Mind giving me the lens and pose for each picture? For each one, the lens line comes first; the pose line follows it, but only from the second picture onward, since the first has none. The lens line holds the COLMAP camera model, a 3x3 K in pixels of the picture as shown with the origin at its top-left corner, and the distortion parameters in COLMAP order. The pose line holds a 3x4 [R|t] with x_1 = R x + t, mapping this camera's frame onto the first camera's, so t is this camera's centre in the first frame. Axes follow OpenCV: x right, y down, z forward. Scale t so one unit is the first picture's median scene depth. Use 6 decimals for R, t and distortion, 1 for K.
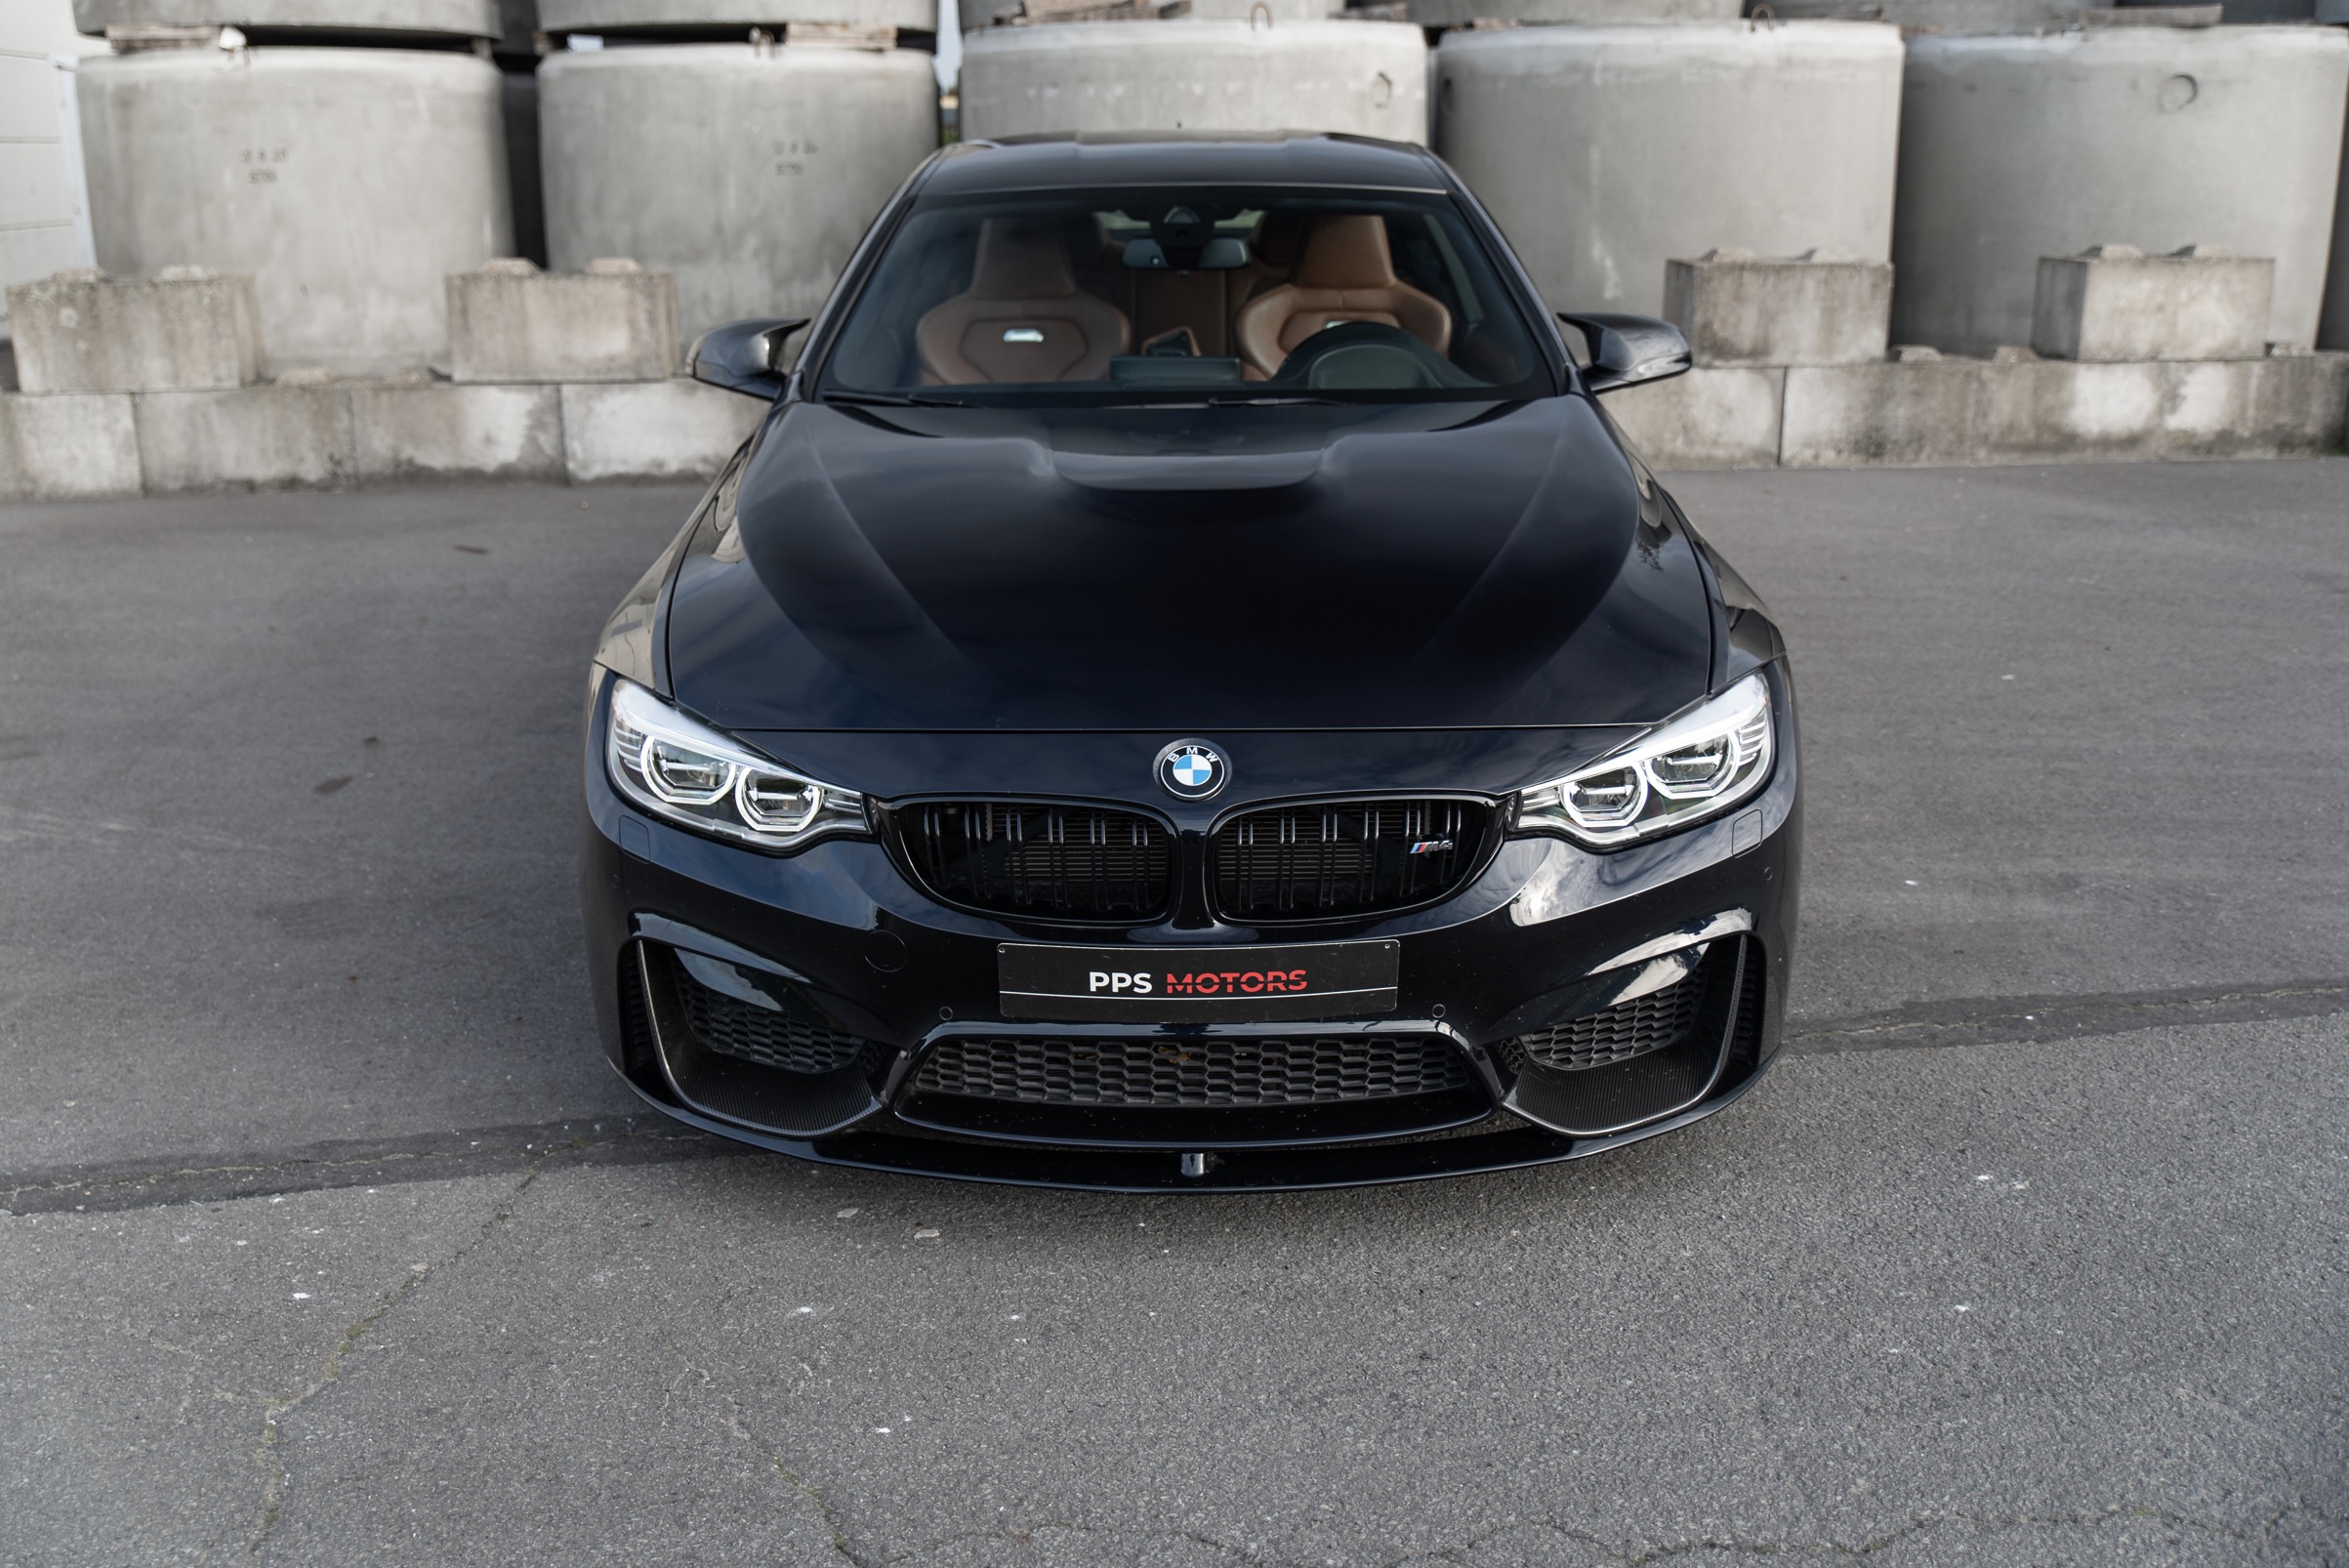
lens RADIAL K [[2216.1, 0, 1164.1], [0, 2216.1, 785.9], [0, 0, 1]] dist [-0.004726, 0.006668]
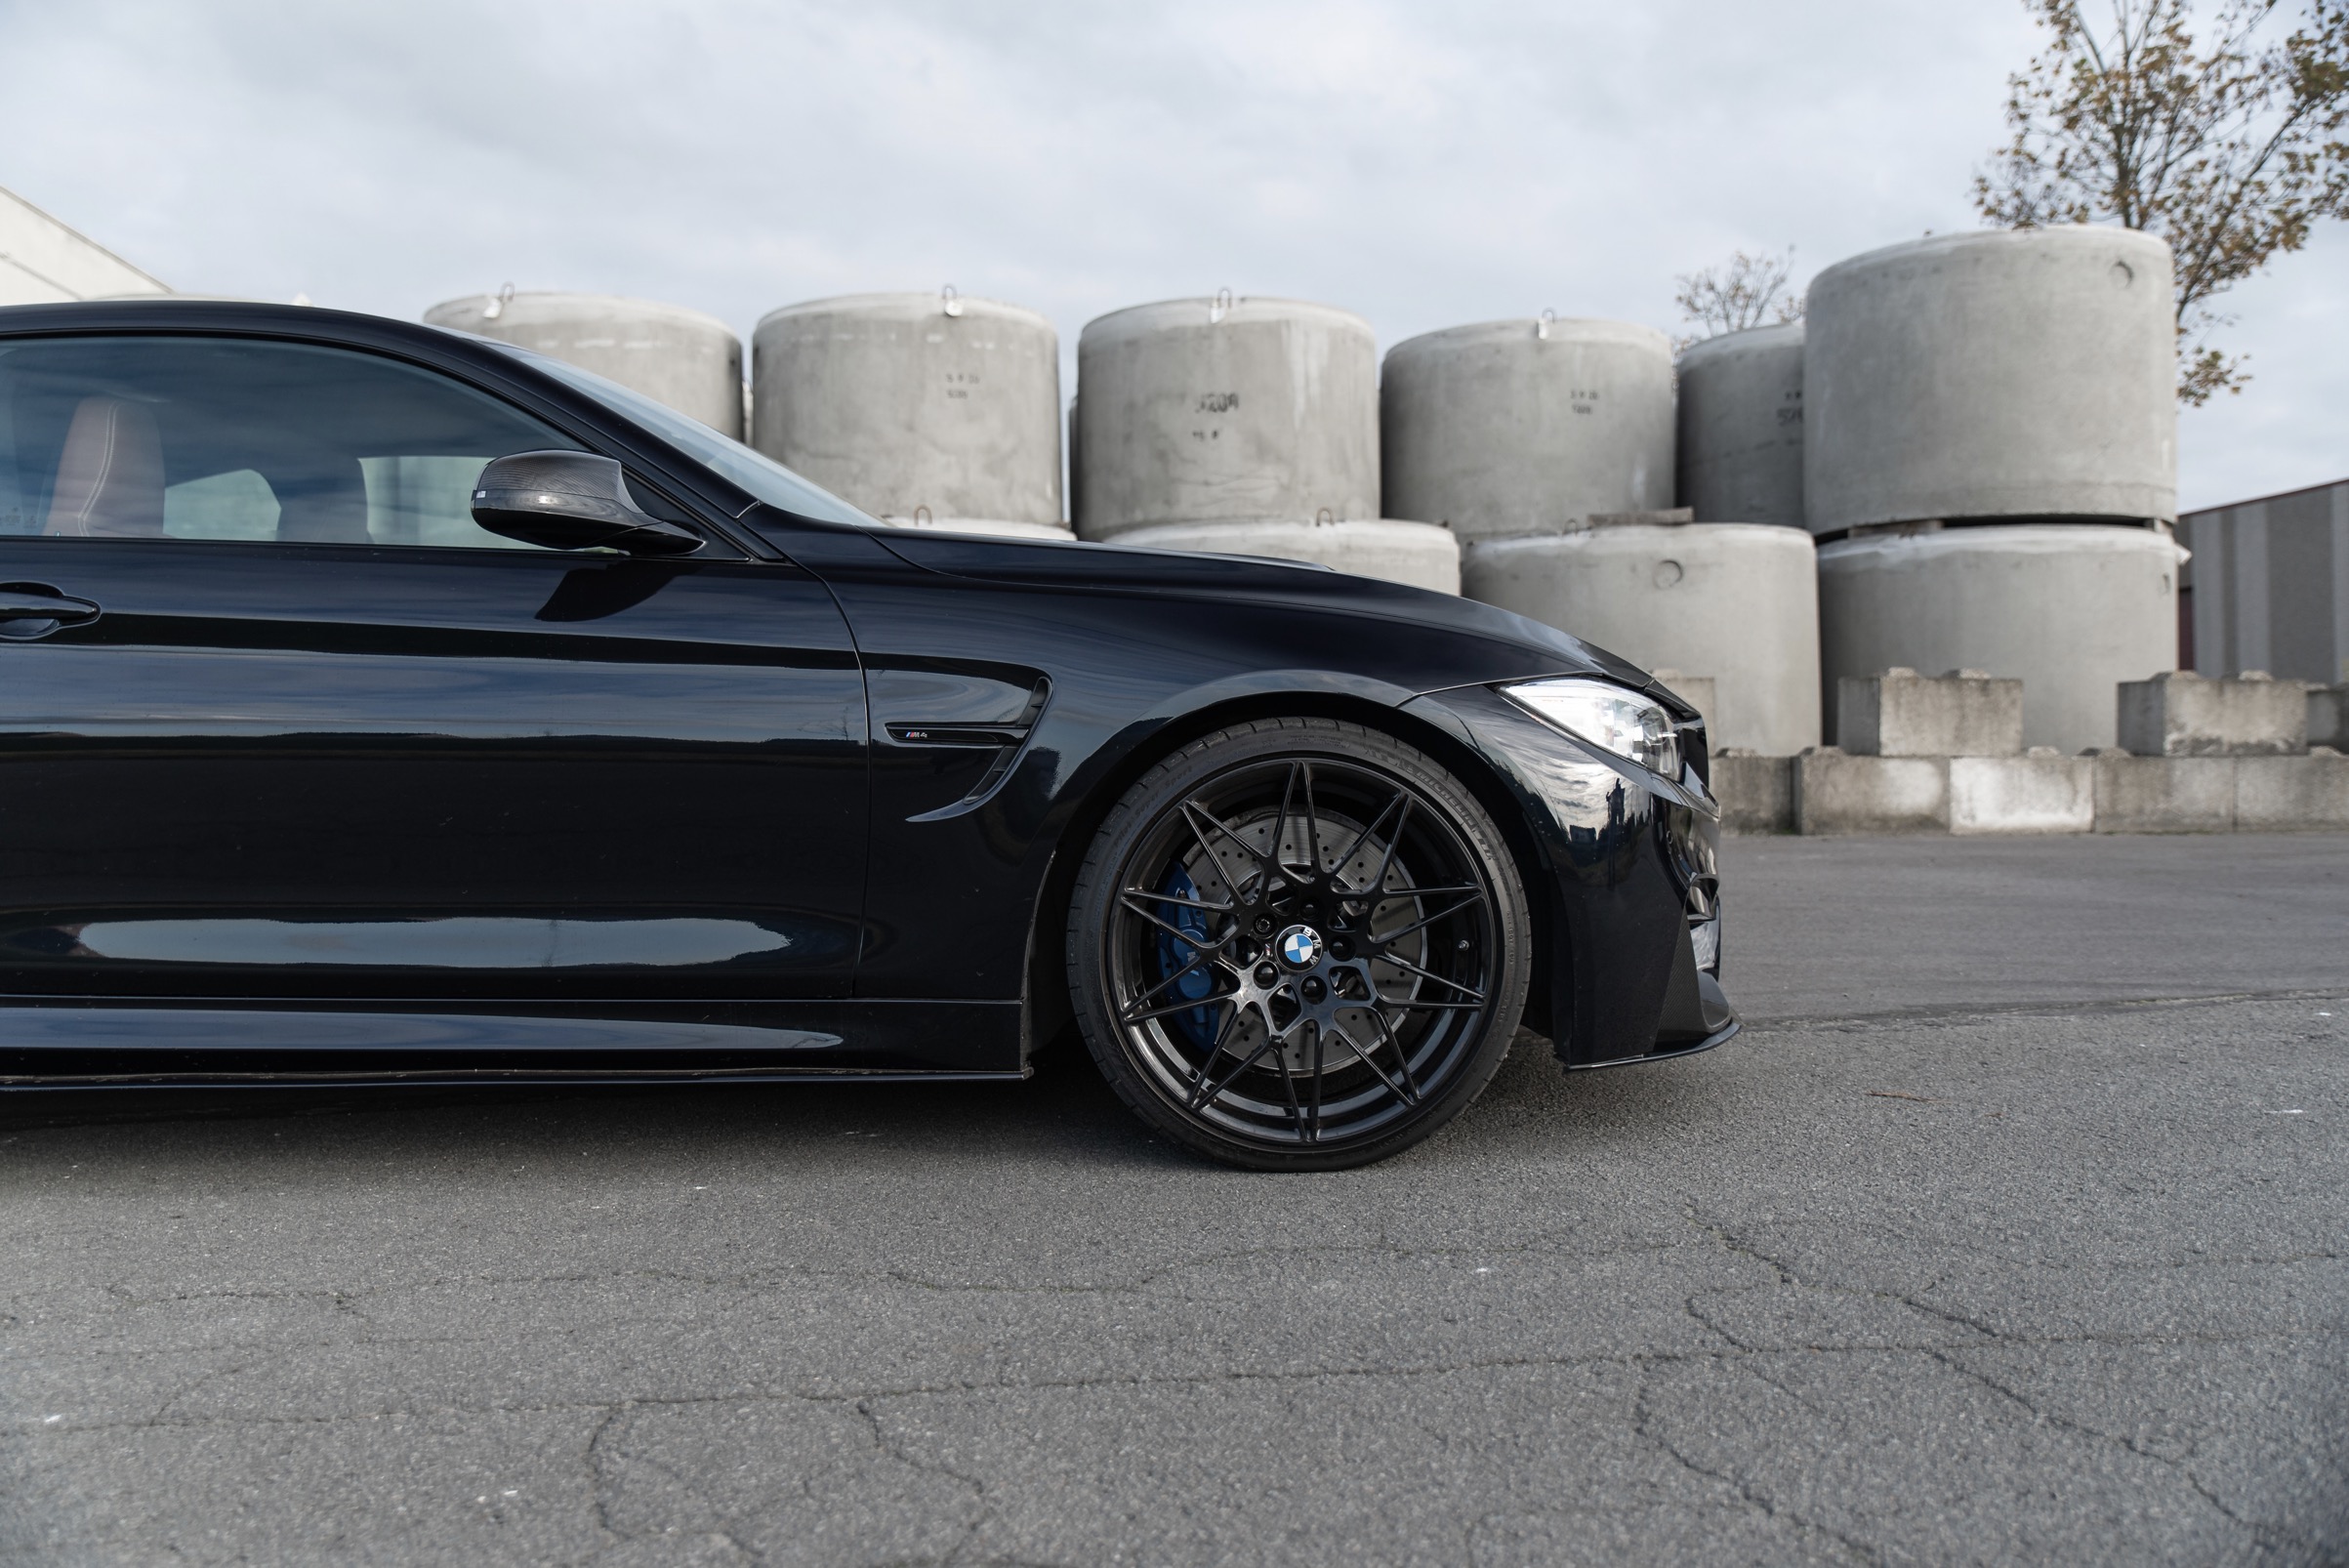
lens RADIAL K [[1860.1, 0, 1162.8], [0, 1860.1, 784.4], [0, 0, 1]] dist [-0.041806, 0.045194]
pose [[0.999925, -0.011070, 0.005220, 0.187065], [0.012057, 0.964164, -0.265032, 0.091488], [-0.002099, 0.265075, 0.964226, 0.014455]]
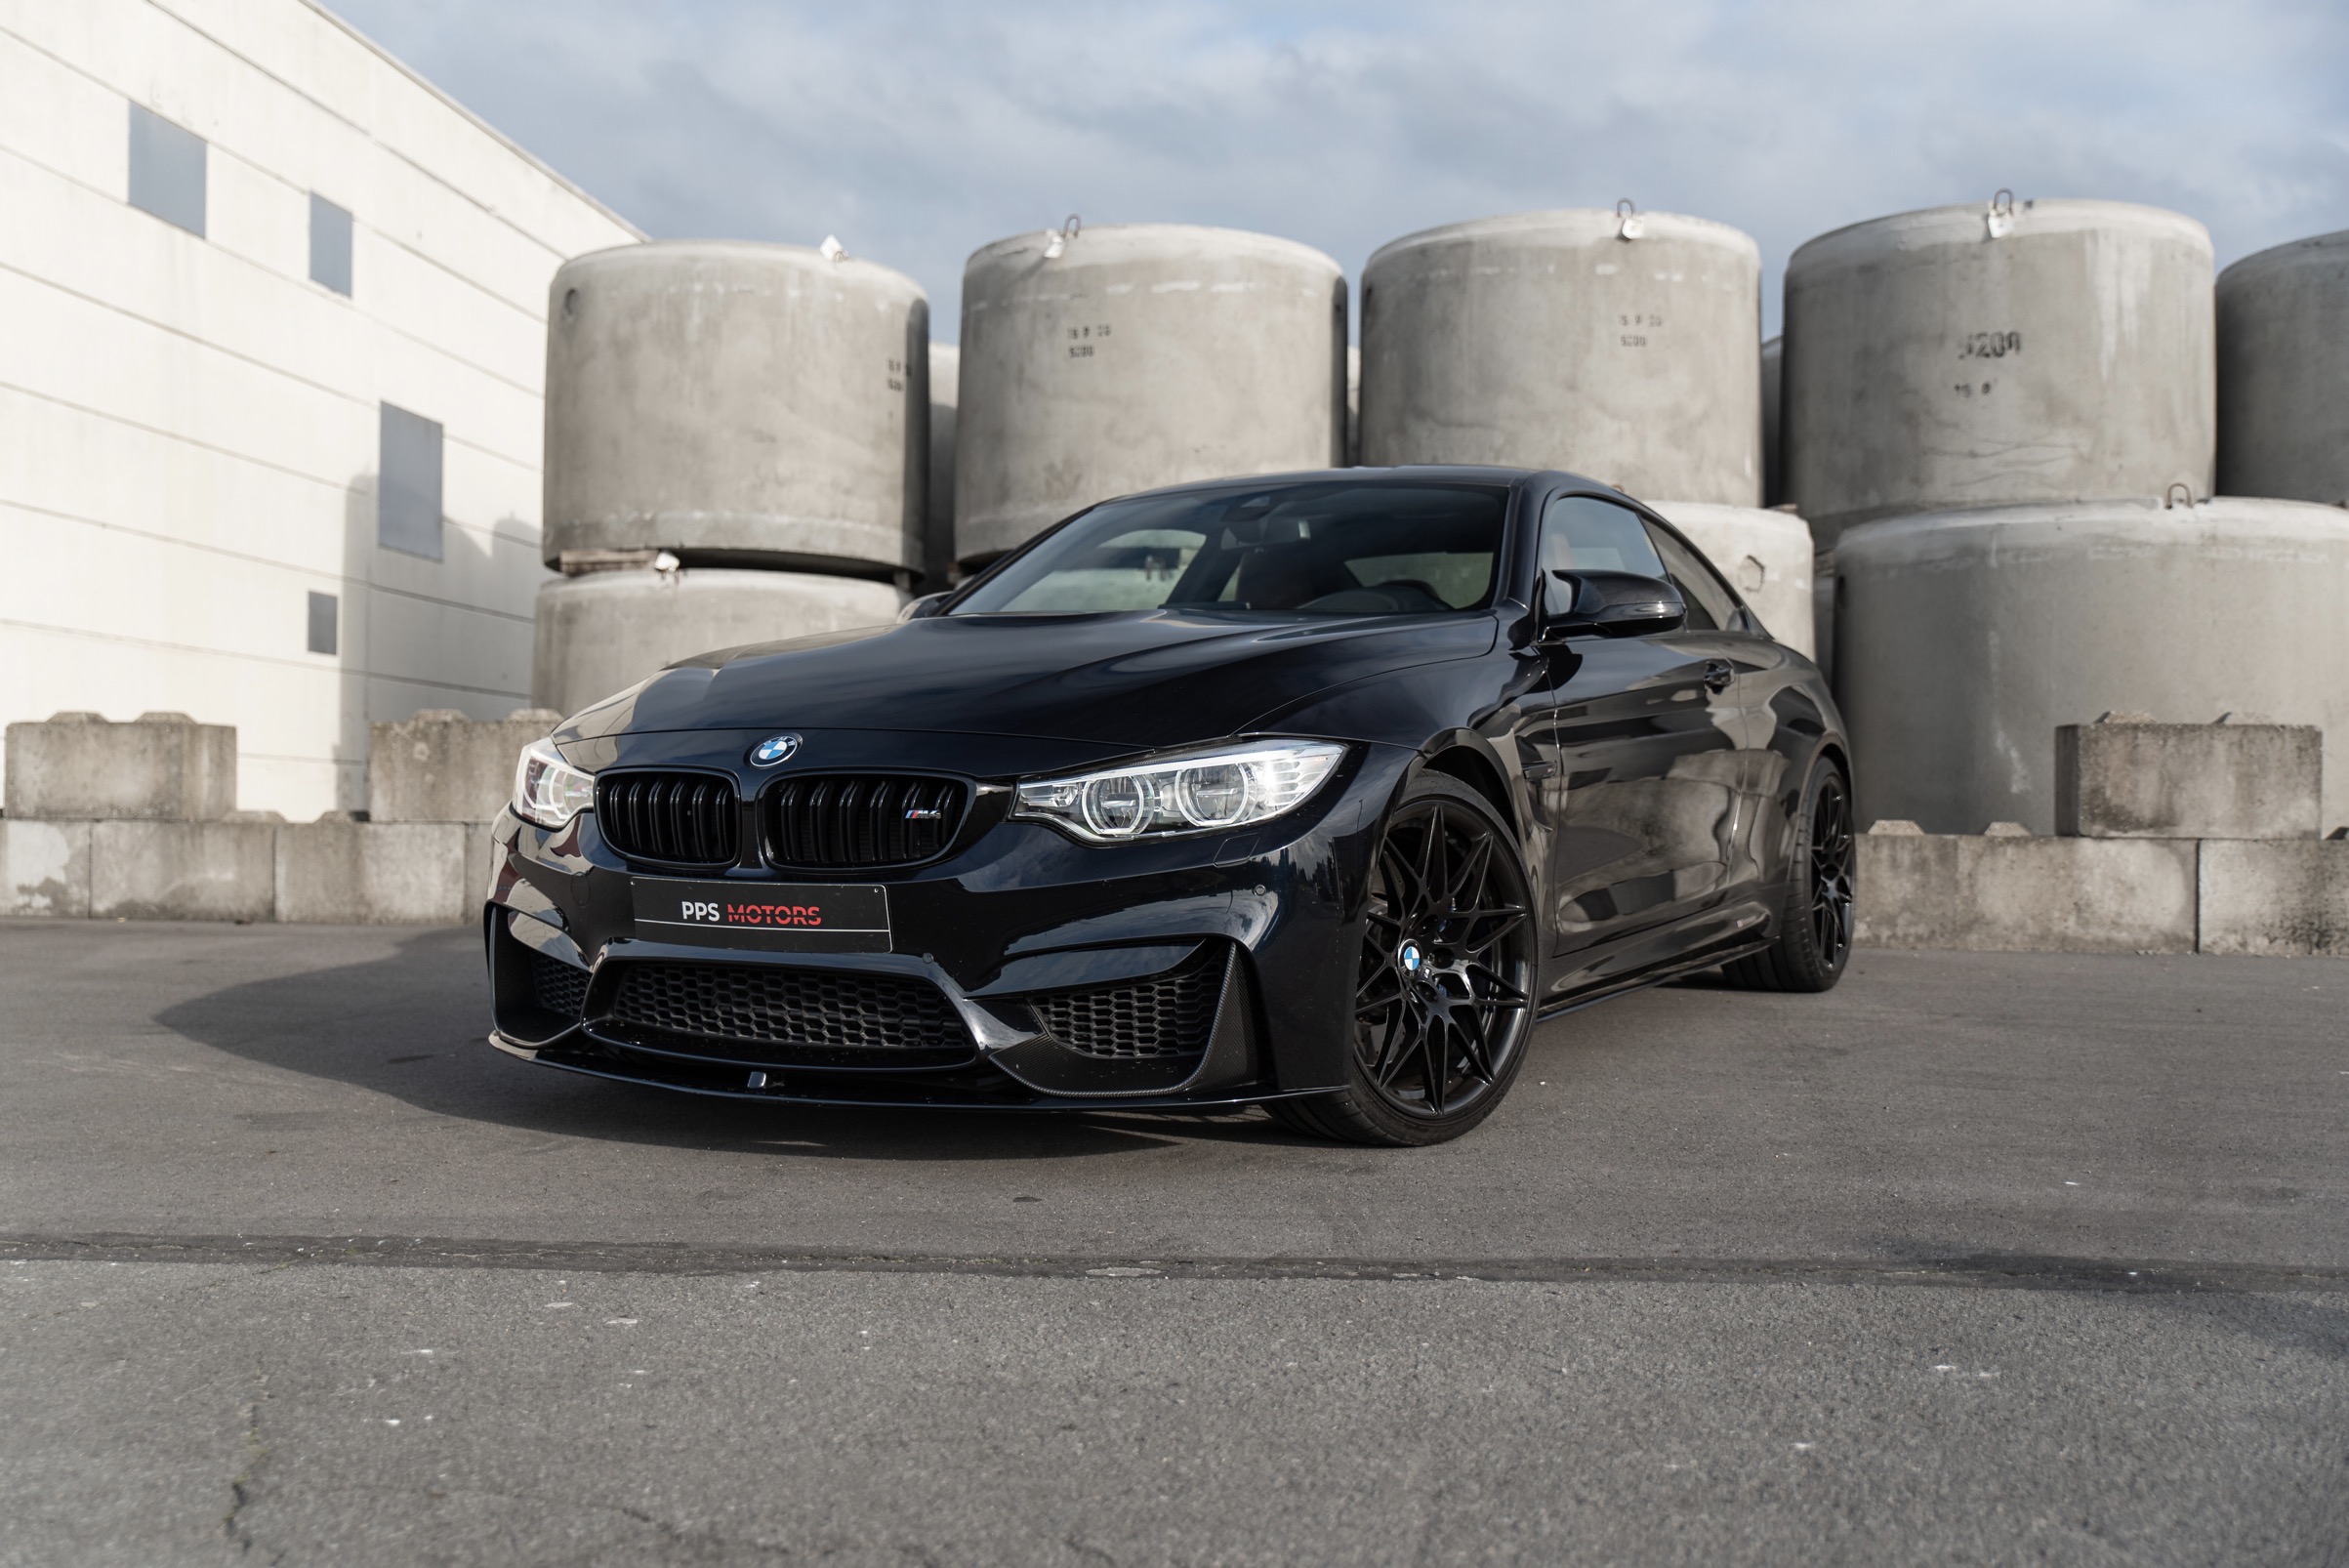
lens RADIAL K [[2340.5, 0, 1164.8], [0, 2340.5, 789.4], [0, 0, 1]] dist [-0.008455, 0.010900]
pose [[0.970629, 0.012185, -0.240273, 0.106834], [-0.081728, 0.956023, -0.281675, 0.083155], [0.226275, 0.293039, 0.928939, 0.049494]]
